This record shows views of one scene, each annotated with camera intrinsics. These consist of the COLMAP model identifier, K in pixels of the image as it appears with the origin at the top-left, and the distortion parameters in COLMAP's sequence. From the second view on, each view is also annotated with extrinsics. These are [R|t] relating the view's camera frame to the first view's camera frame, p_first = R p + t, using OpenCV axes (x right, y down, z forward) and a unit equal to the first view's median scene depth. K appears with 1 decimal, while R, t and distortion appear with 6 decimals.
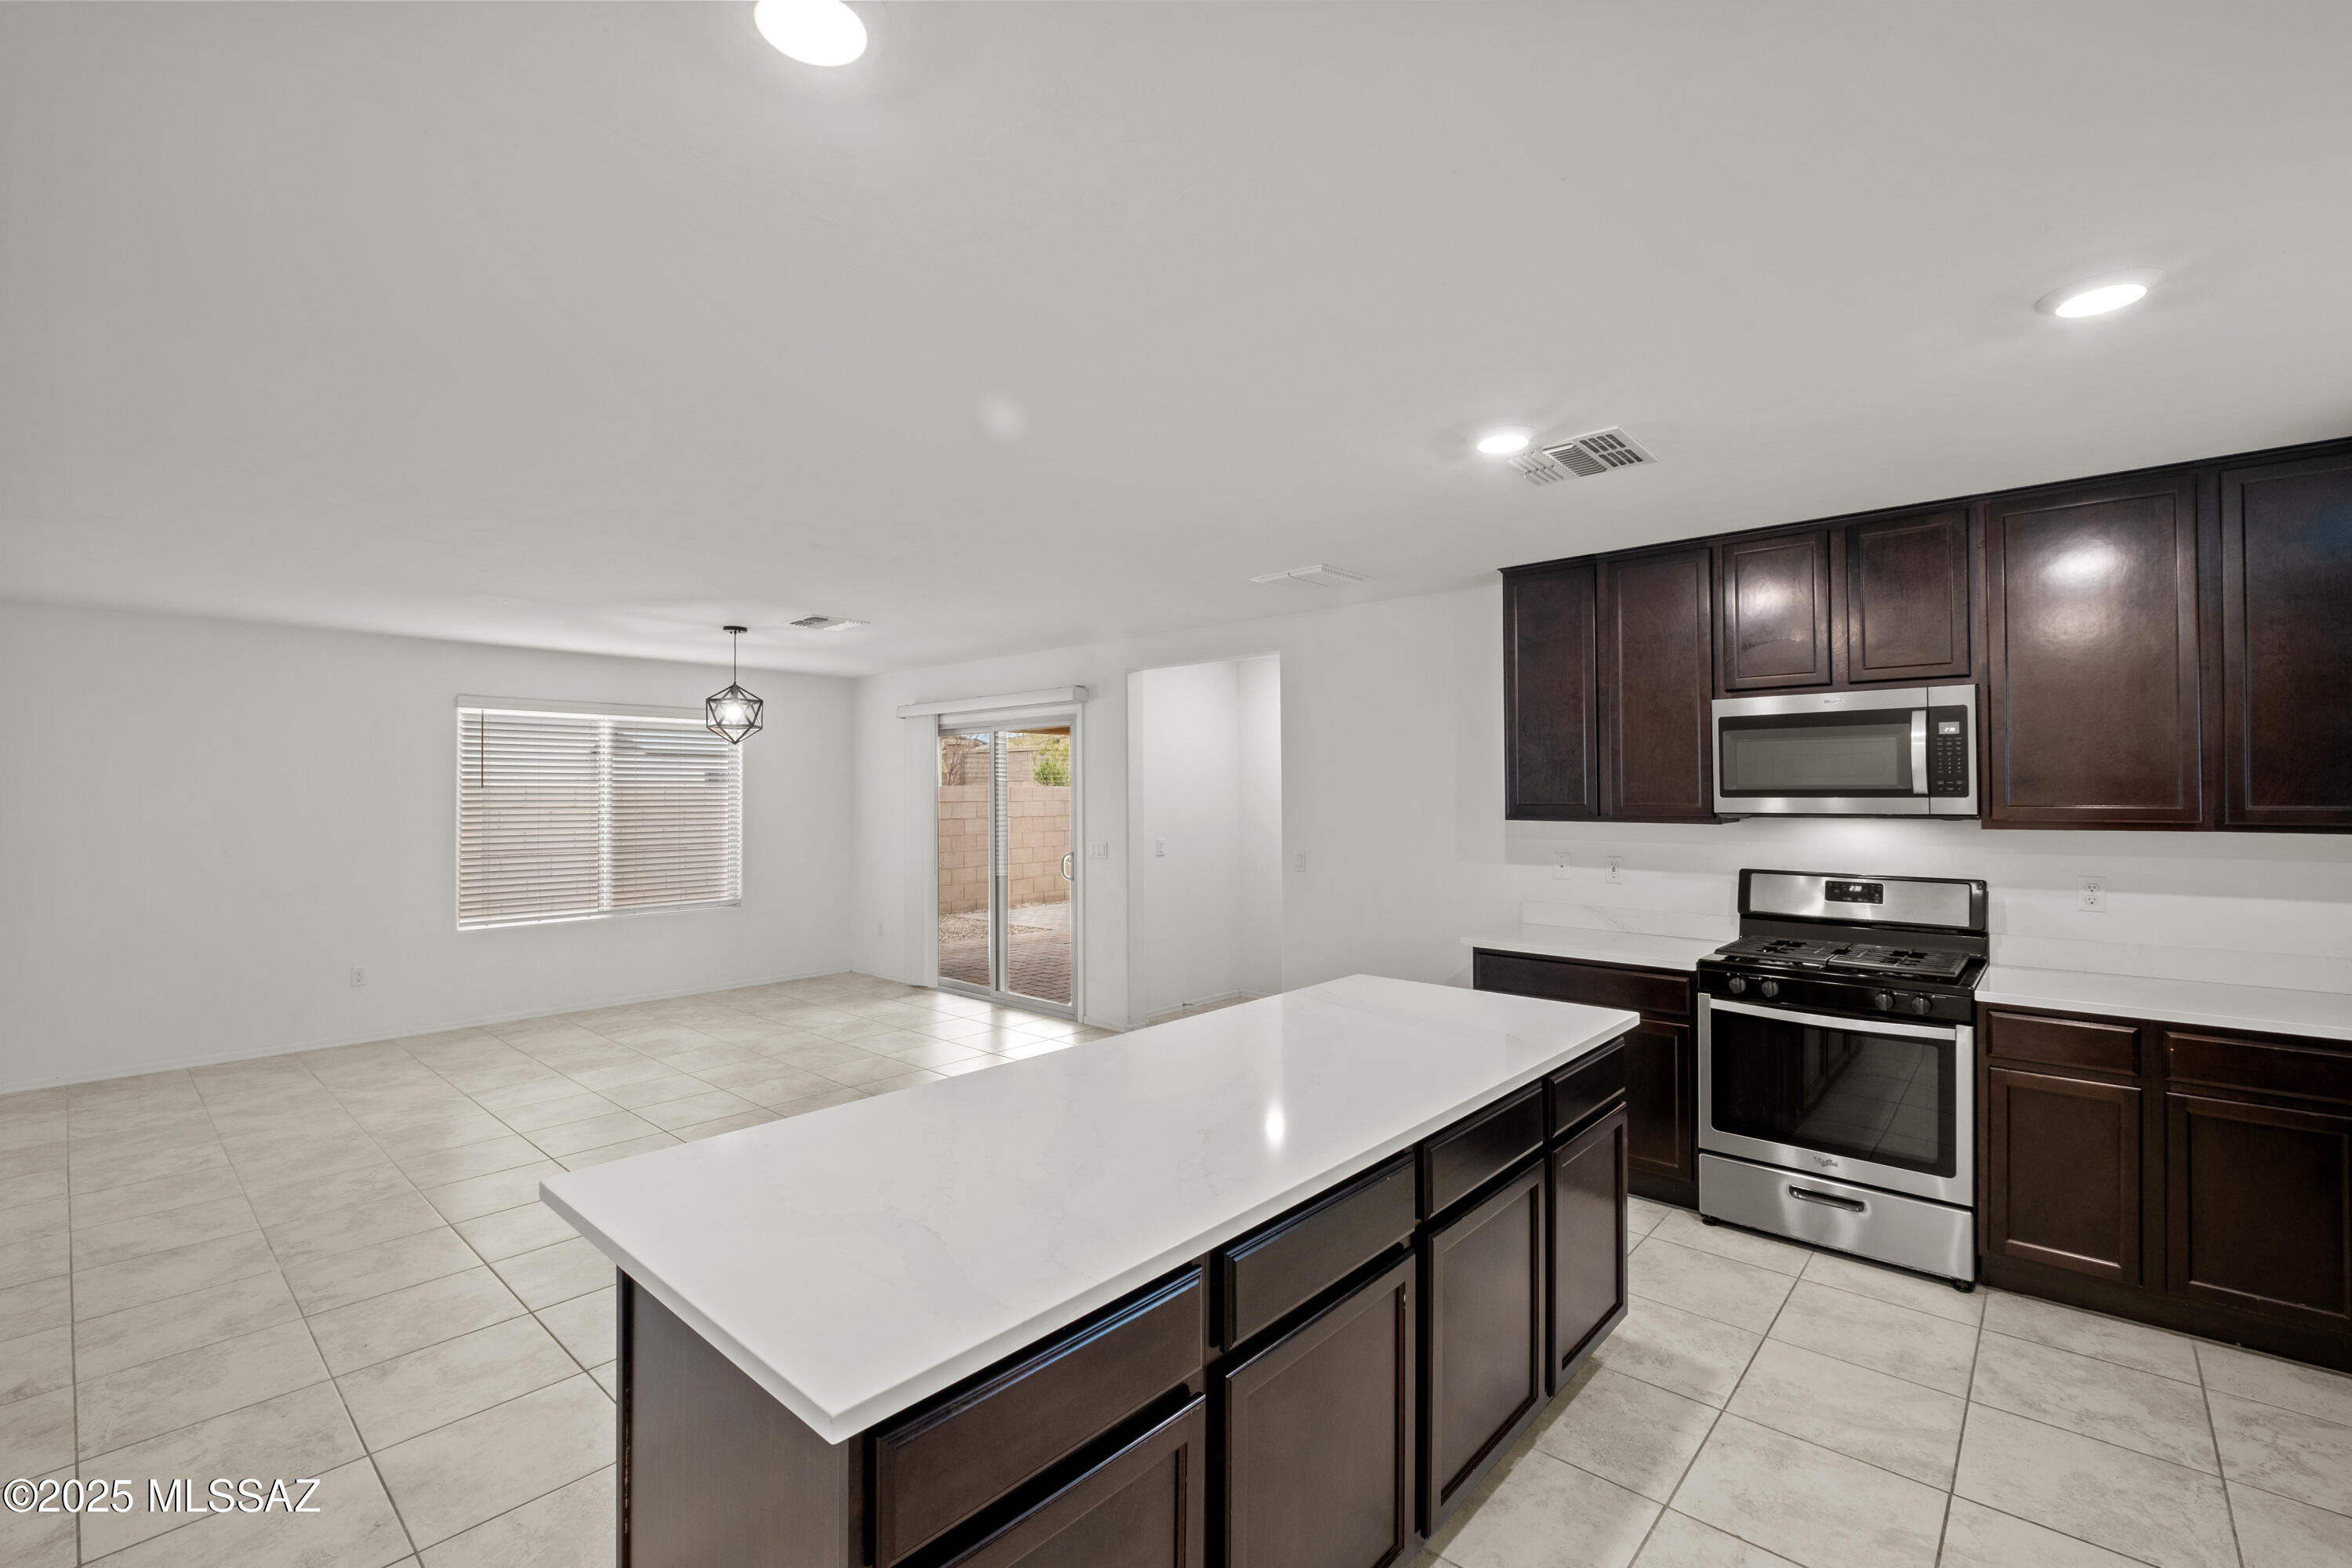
lens RADIAL K [[1012.3, 0, 1171.8], [0, 1012.3, 787.8], [0, 0, 1]] dist [-0.004962, -0.000582]
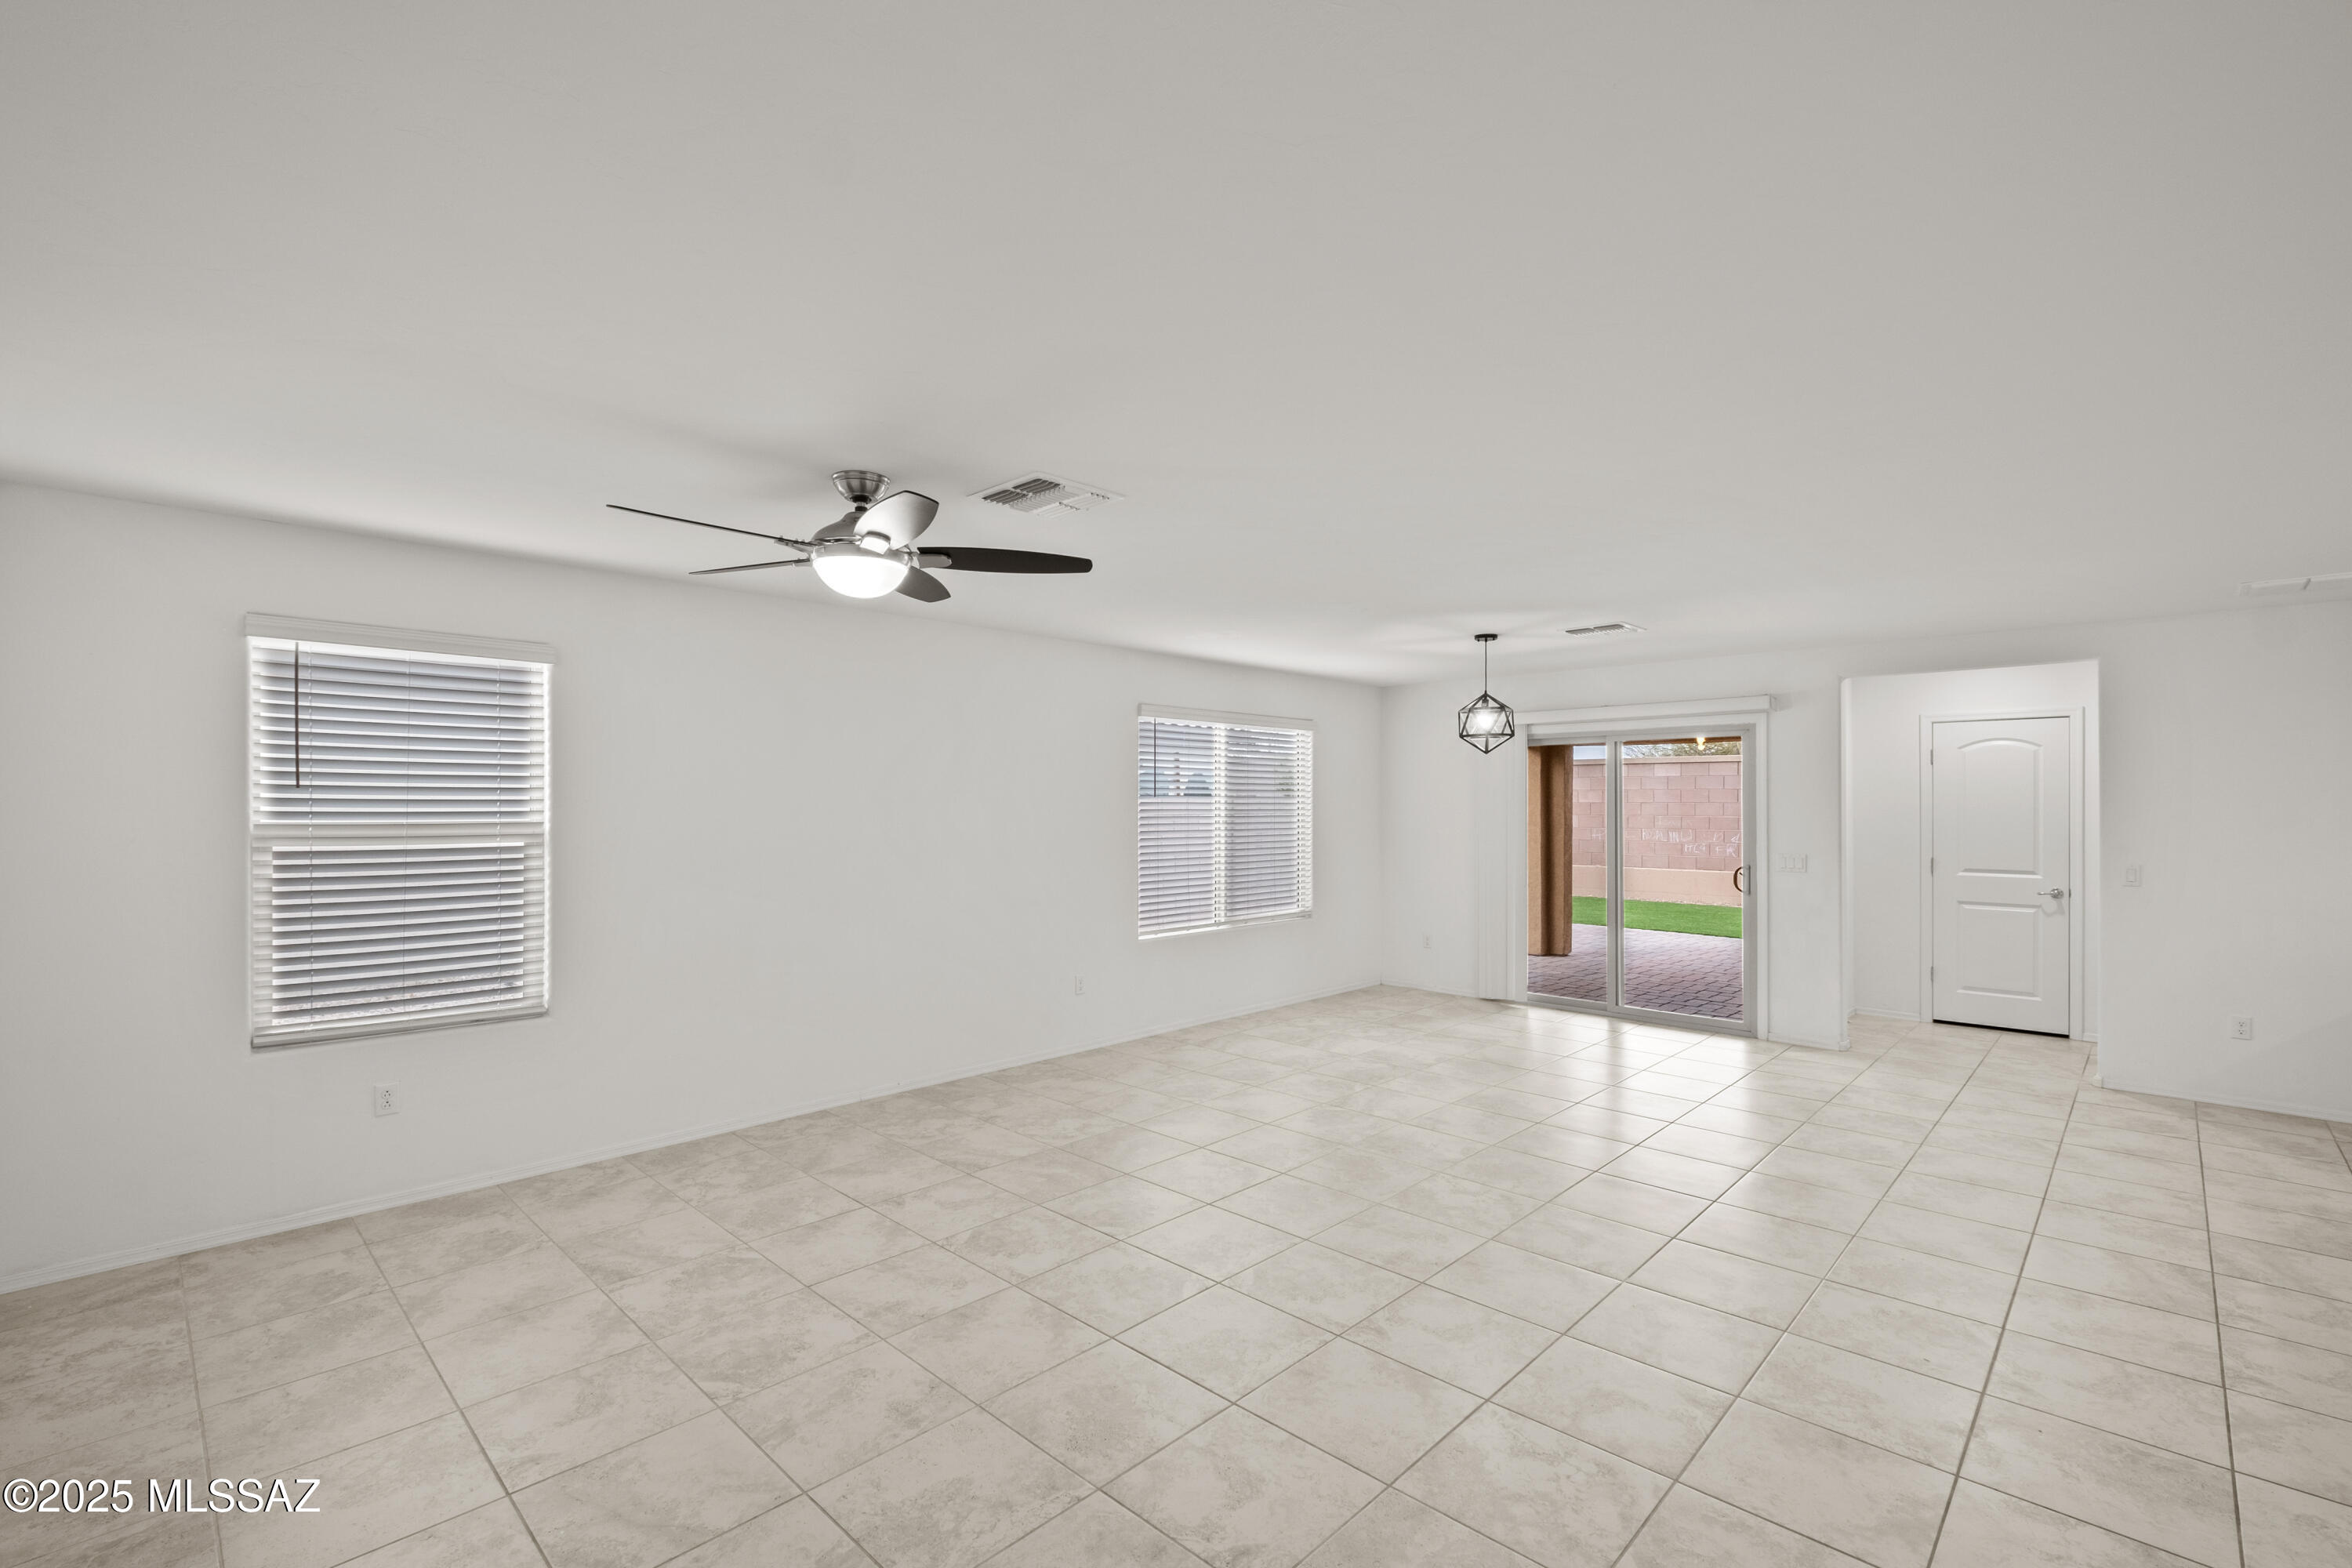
lens RADIAL K [[1029.8, 0, 1169.5], [0, 1029.8, 811.8], [0, 0, 1]] dist [-0.000636, -0.000213]
pose [[0.999400, 0.003589, -0.034456, -1.109128], [-0.003172, 0.999921, 0.012145, 0.003890], [0.034497, -0.012028, 0.999332, -0.022182]]
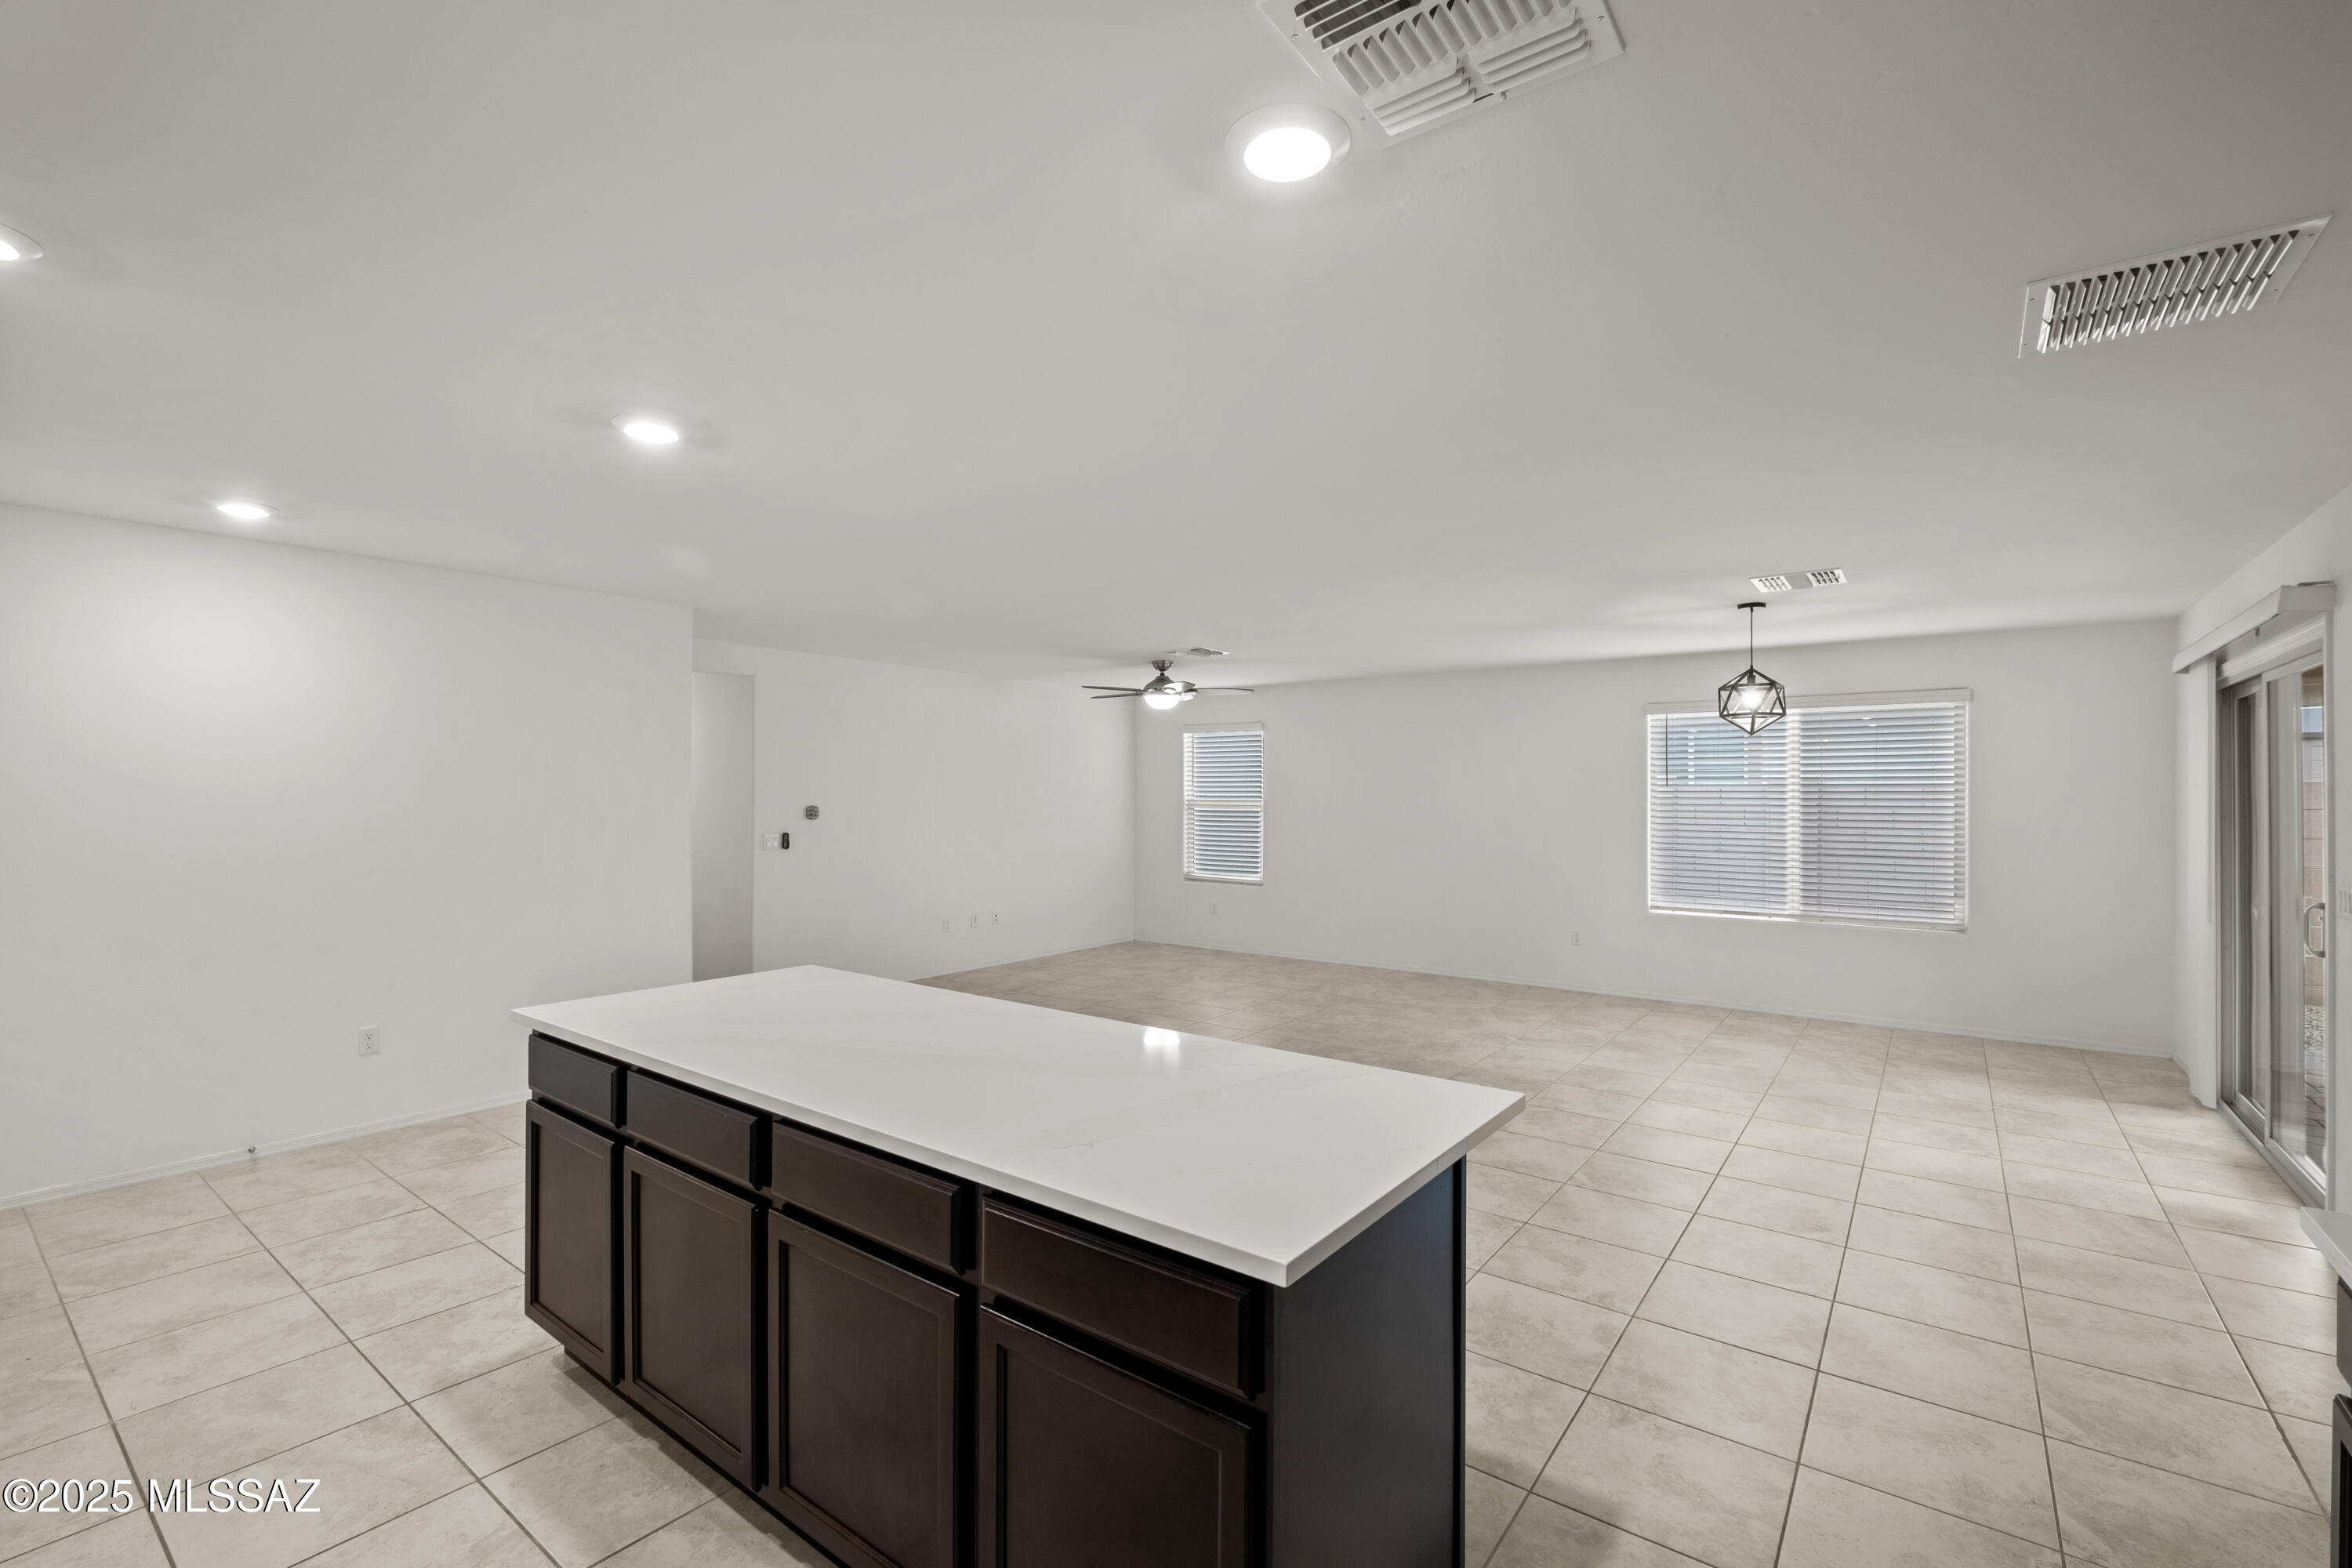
lens RADIAL K [[1012.3, 0, 1171.8], [0, 1012.3, 787.8], [0, 0, 1]] dist [-0.004962, -0.000582]
pose [[0.085308, -0.003116, -0.996350, 0.648587], [0.003129, 0.999991, -0.002860, 0.006521], [0.996350, -0.002873, 0.085317, 0.648973]]
